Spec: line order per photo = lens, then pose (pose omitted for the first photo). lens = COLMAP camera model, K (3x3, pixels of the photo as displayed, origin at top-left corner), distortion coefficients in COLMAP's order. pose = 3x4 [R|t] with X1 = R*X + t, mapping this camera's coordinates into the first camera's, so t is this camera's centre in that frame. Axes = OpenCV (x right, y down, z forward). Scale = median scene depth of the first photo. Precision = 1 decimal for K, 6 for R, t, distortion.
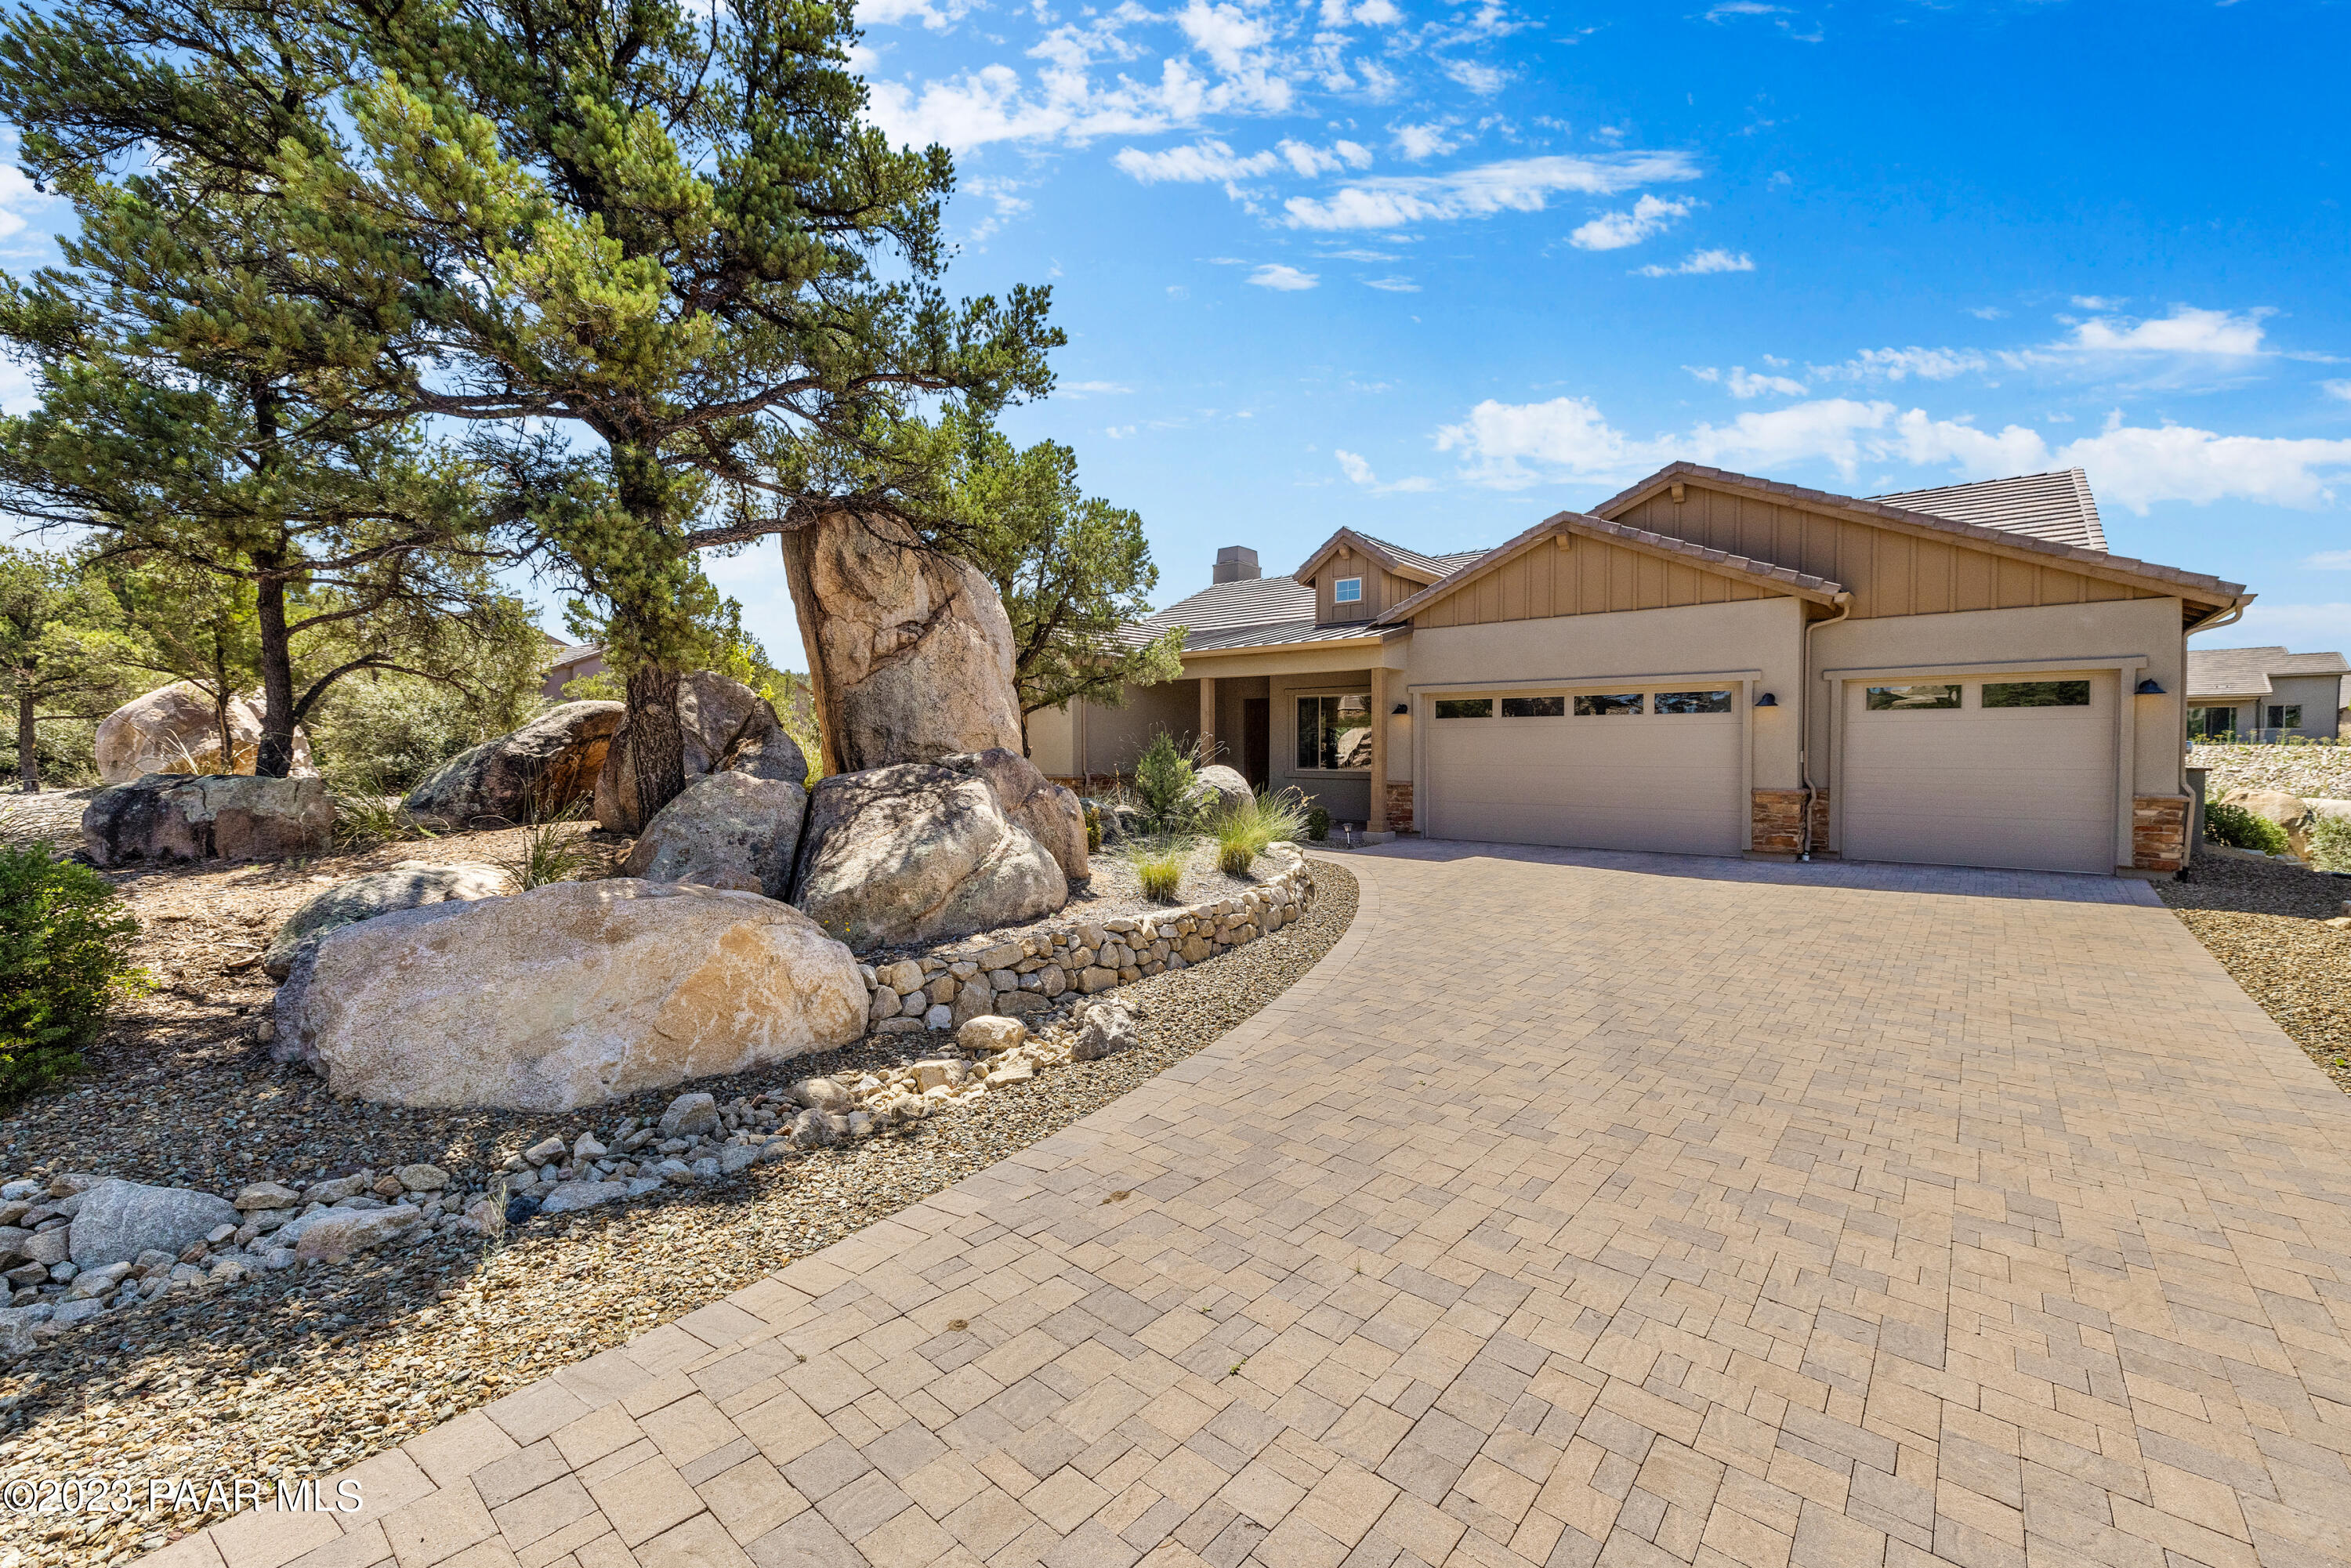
lens RADIAL K [[995.2, 0, 1175.5], [0, 995.2, 784.0], [0, 0, 1]] dist [-0.001374, -0.000079]
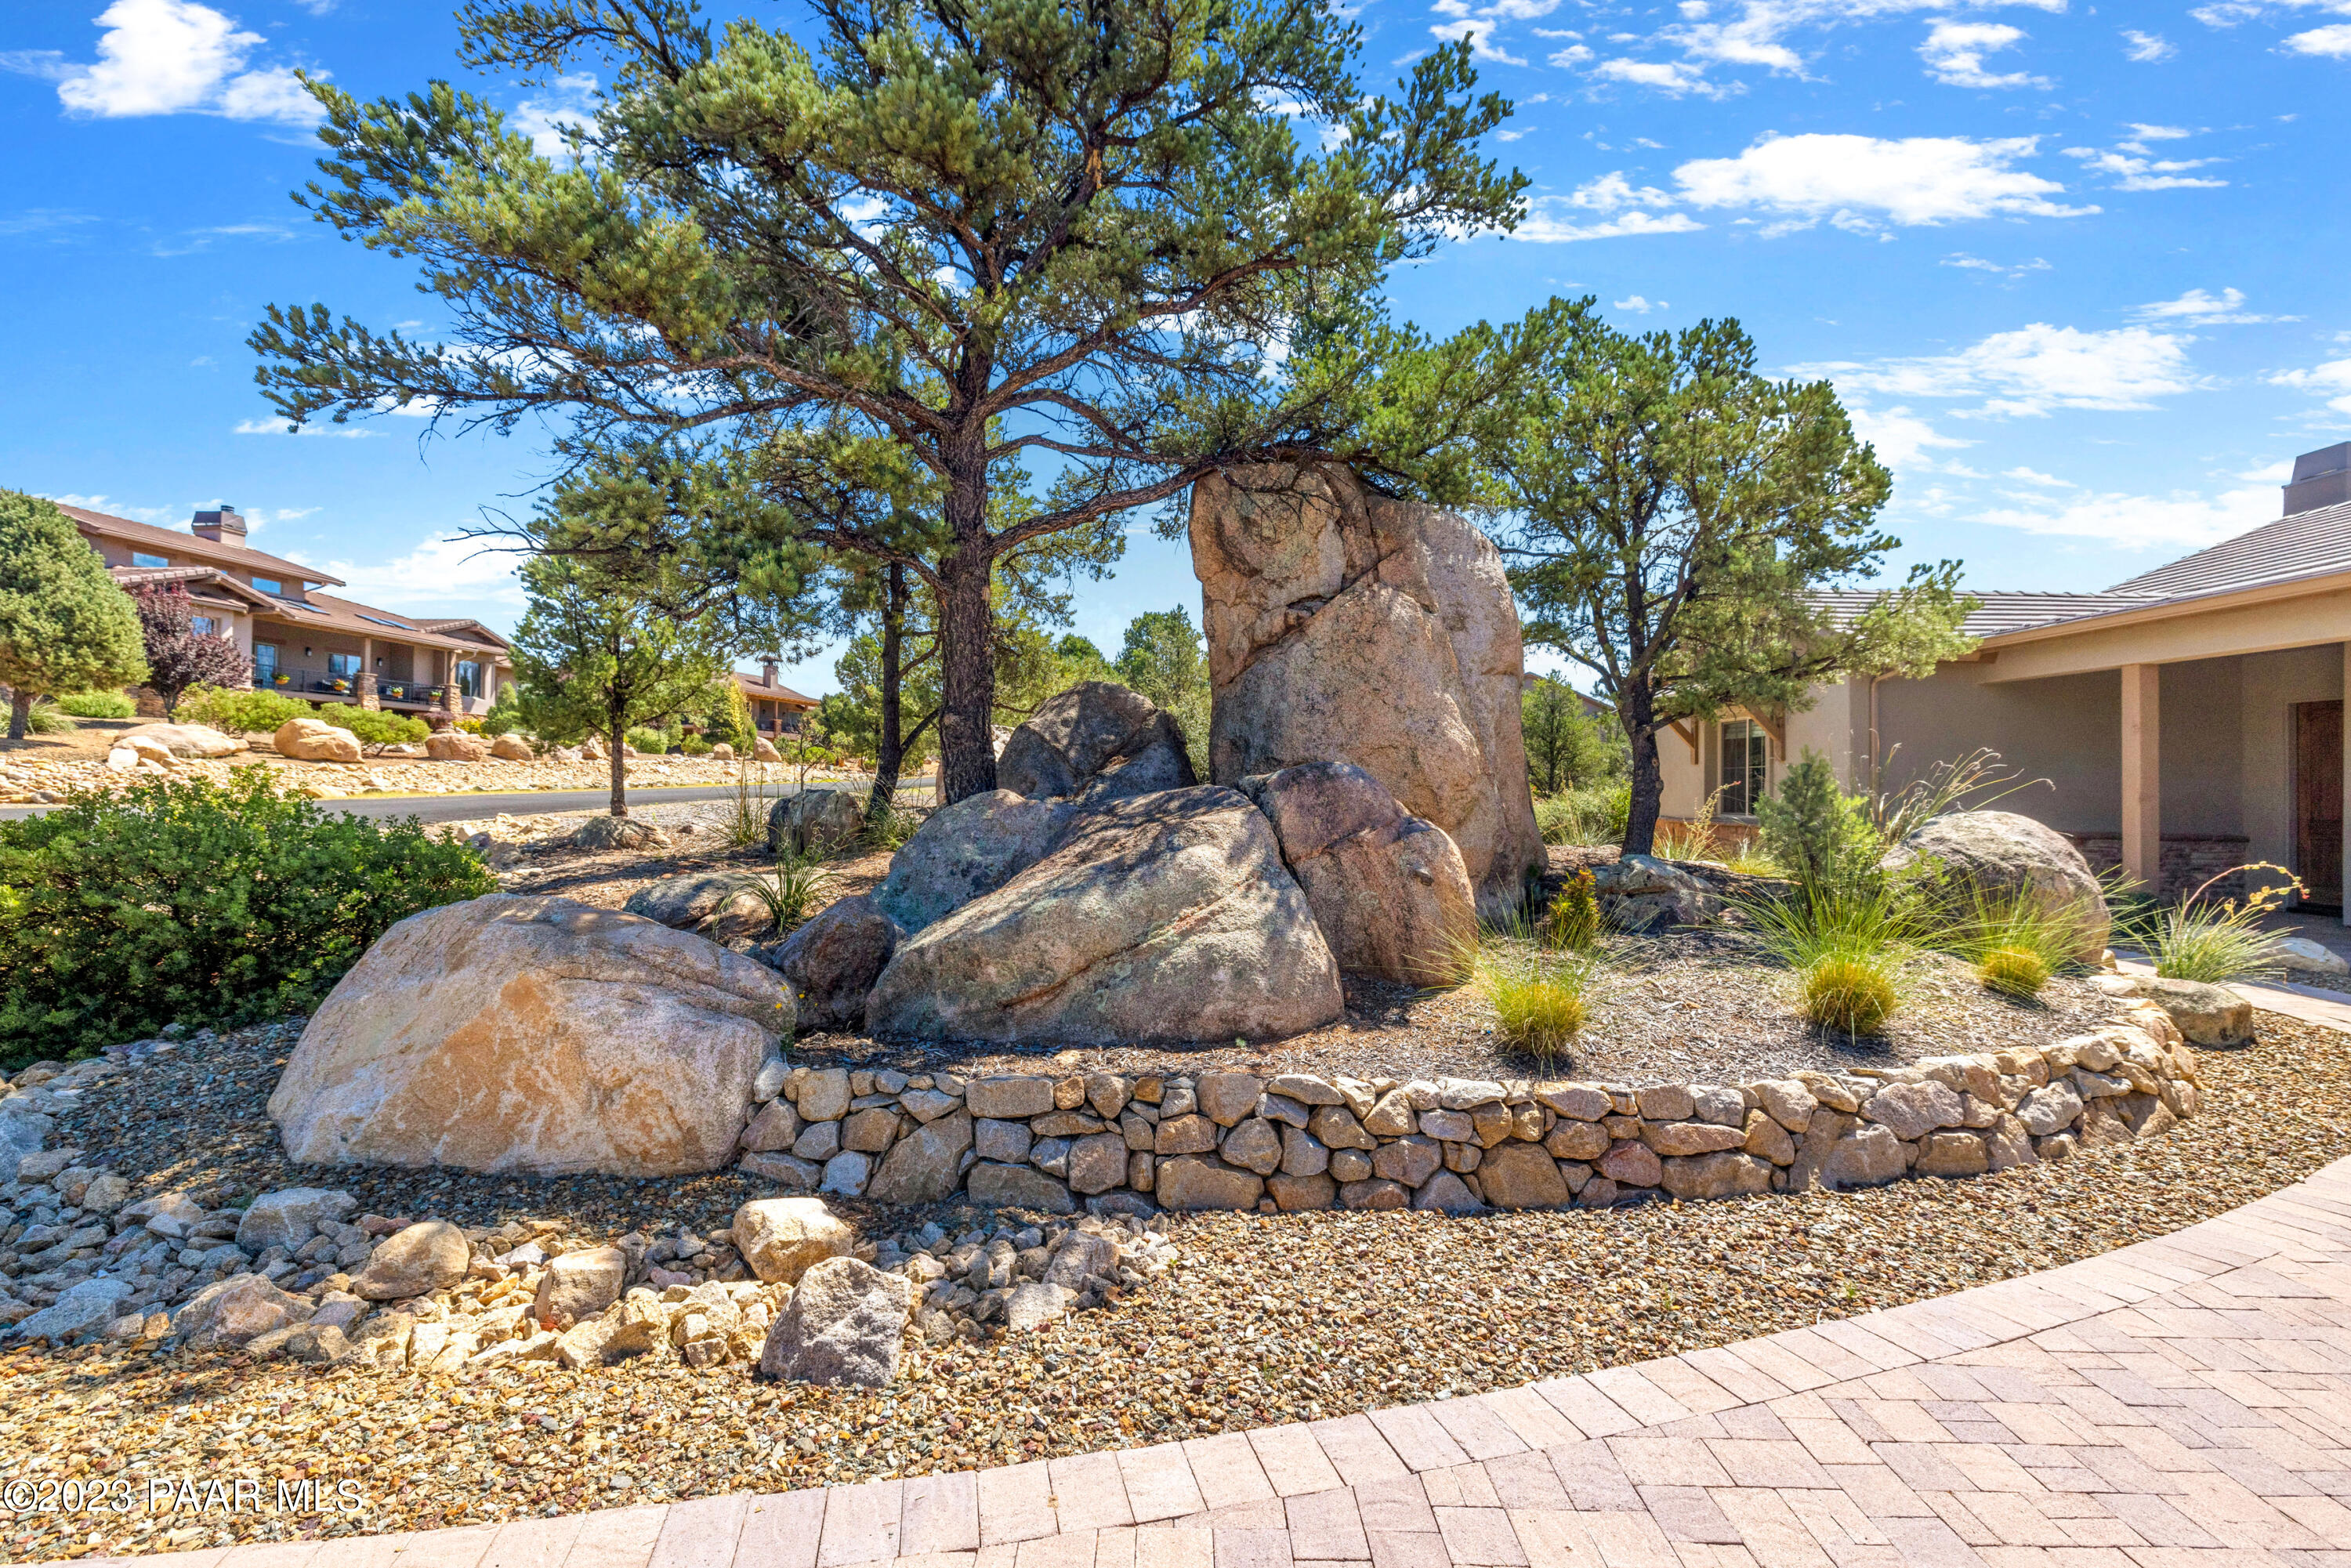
lens RADIAL K [[965.5, 0, 1175.5], [0, 965.5, 784.0], [0, 0, 1]] dist [-0.002437, -0.000348]
pose [[0.630819, 0.009050, -0.775877, 0.289323], [-0.044474, 0.998710, -0.024510, -0.003195], [0.774654, 0.049968, 0.630408, 0.613240]]
